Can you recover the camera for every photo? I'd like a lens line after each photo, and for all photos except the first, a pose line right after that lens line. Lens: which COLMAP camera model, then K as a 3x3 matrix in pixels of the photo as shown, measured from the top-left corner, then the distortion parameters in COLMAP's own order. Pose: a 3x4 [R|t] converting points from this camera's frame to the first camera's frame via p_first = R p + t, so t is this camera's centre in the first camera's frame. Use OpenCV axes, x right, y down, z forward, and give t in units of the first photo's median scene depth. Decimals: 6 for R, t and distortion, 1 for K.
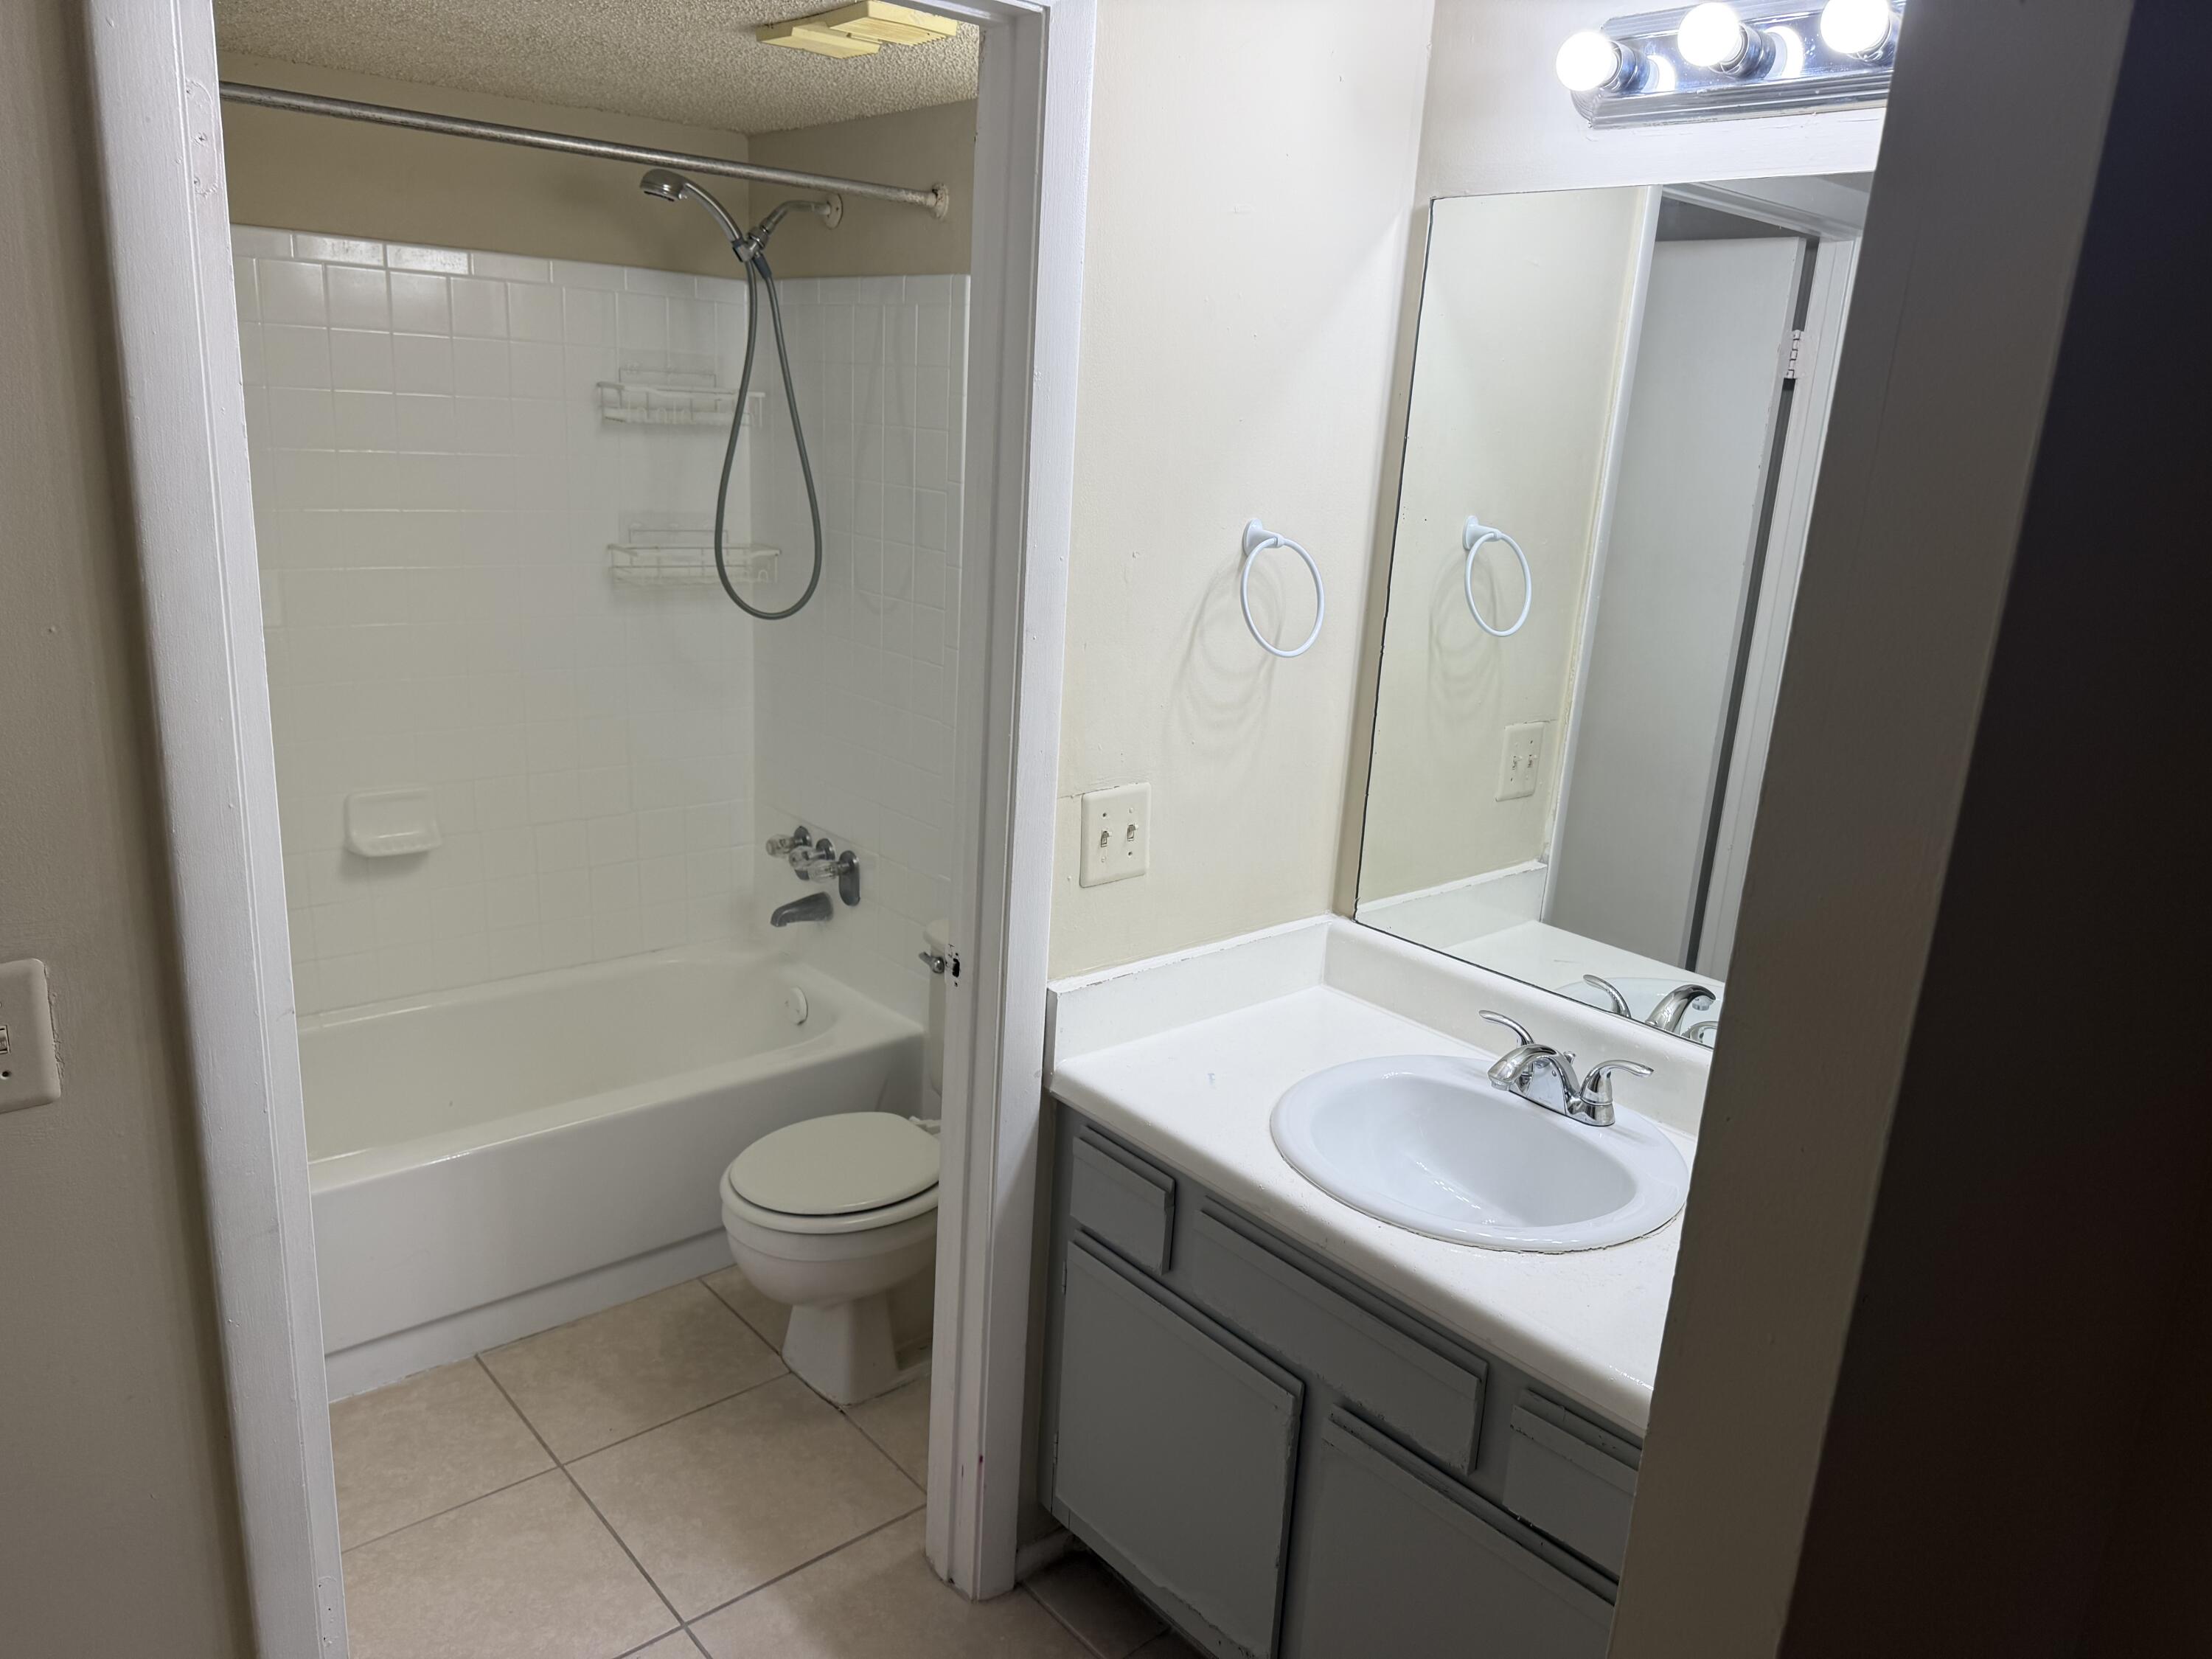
lens RADIAL K [[1558.3, 0, 1106.0], [0, 1558.3, 829.5], [0, 0, 1]] dist [0.239269, -0.494954]
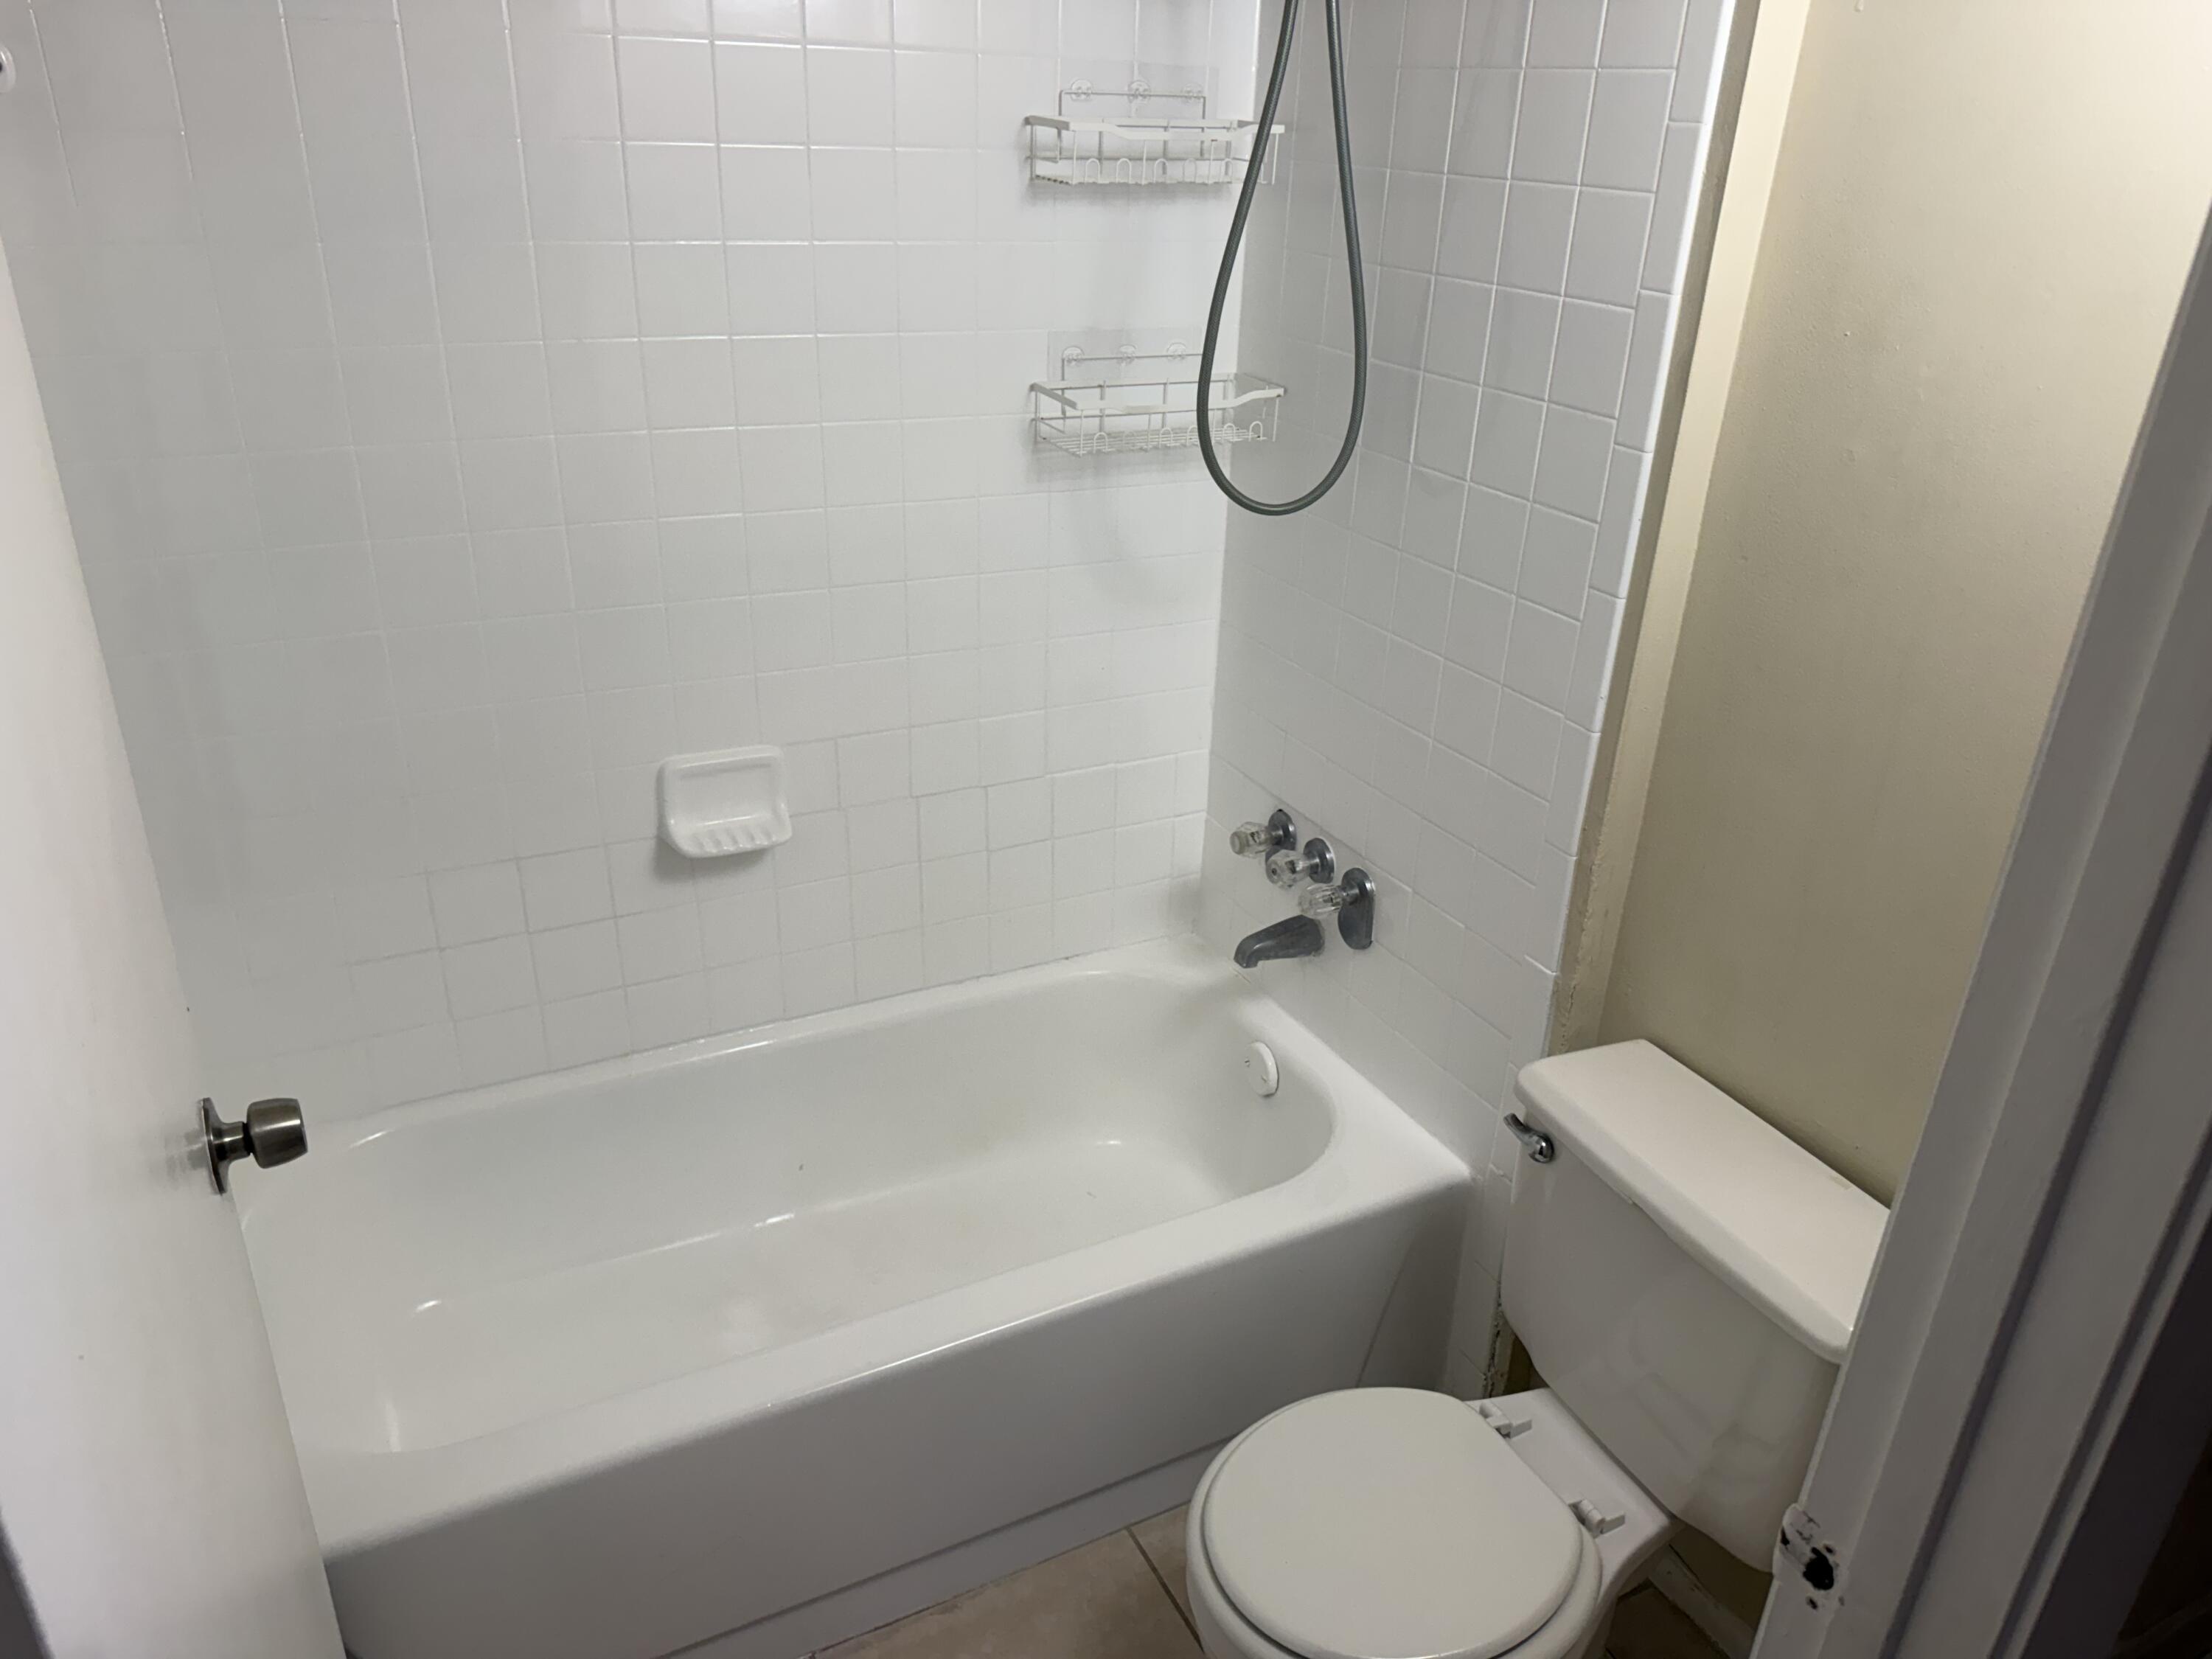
lens RADIAL K [[1558.3, 0, 1106.0], [0, 1558.3, 829.5], [0, 0, 1]] dist [0.239269, -0.494954]
pose [[0.971039, 0.075324, -0.226736, -0.120592], [-0.041223, 0.987590, 0.151545, -0.097401], [0.235337, -0.137809, 0.962094, 0.354759]]
